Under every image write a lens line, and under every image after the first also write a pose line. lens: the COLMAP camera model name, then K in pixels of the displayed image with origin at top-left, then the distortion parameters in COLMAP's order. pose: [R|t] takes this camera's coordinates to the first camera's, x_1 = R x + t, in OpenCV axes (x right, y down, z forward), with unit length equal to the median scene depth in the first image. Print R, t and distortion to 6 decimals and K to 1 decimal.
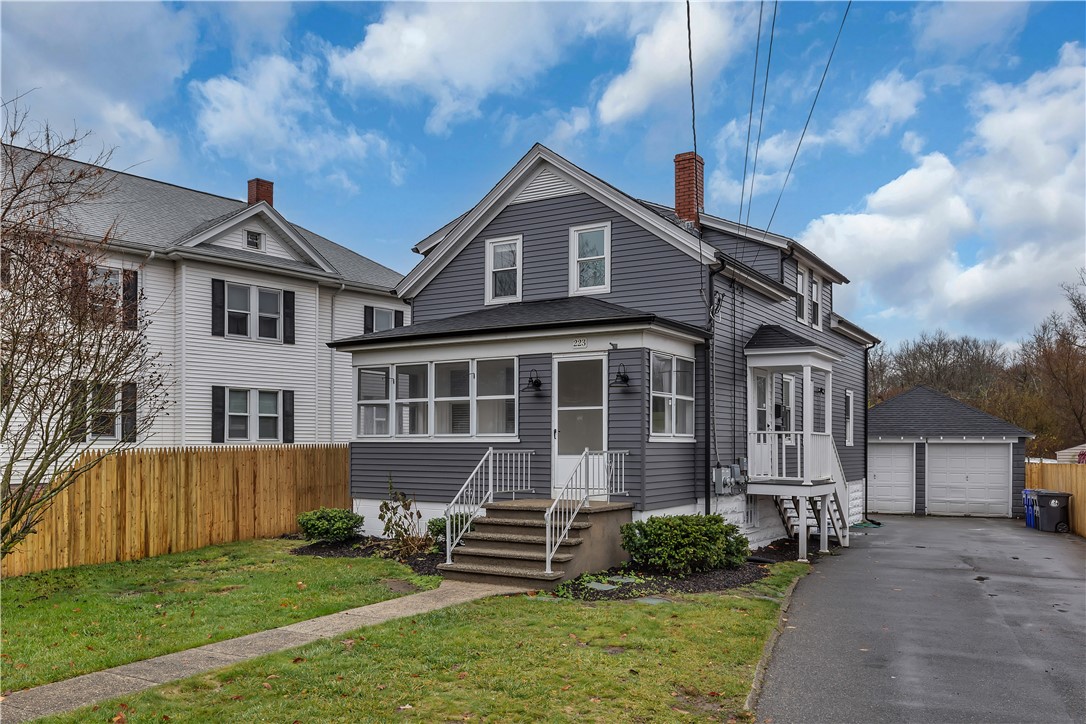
lens RADIAL K [[870.5, 0, 543.4], [0, 870.5, 433.4], [0, 0, 1]] dist [-0.002265, -0.006314]
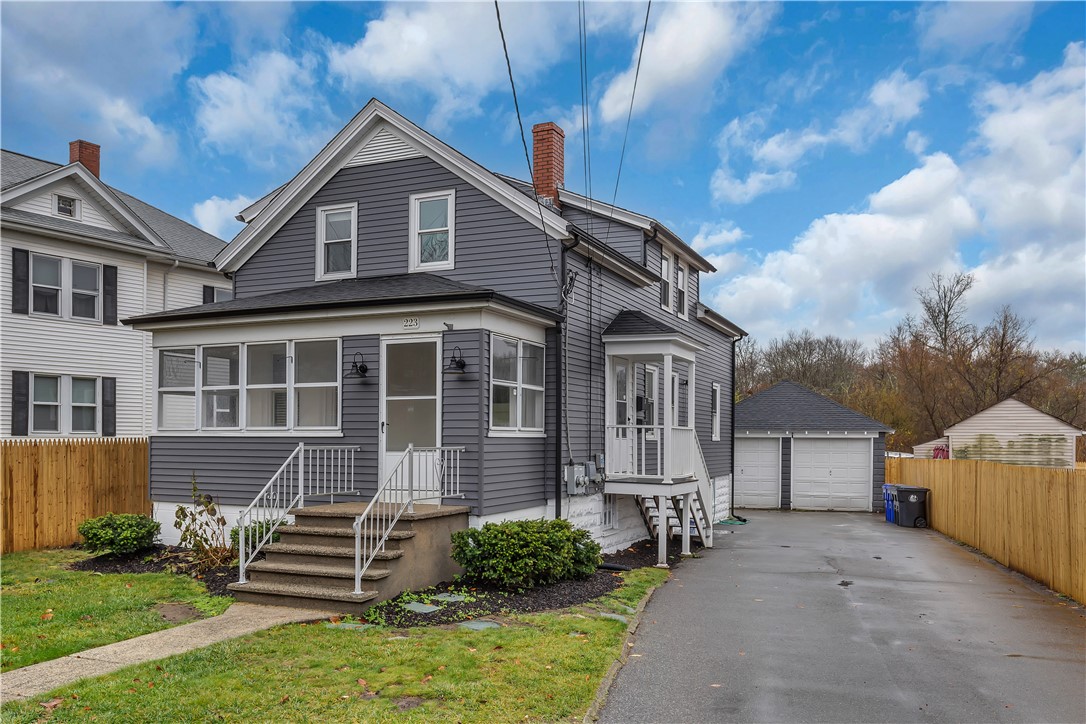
lens RADIAL K [[870.5, 0, 543.4], [0, 870.5, 433.4], [0, 0, 1]] dist [-0.002265, -0.006314]
pose [[0.990850, 0.002746, 0.134941, 0.050186], [-0.003782, 0.999965, 0.007422, -0.000295], [-0.134916, -0.007865, 0.990826, 0.107477]]
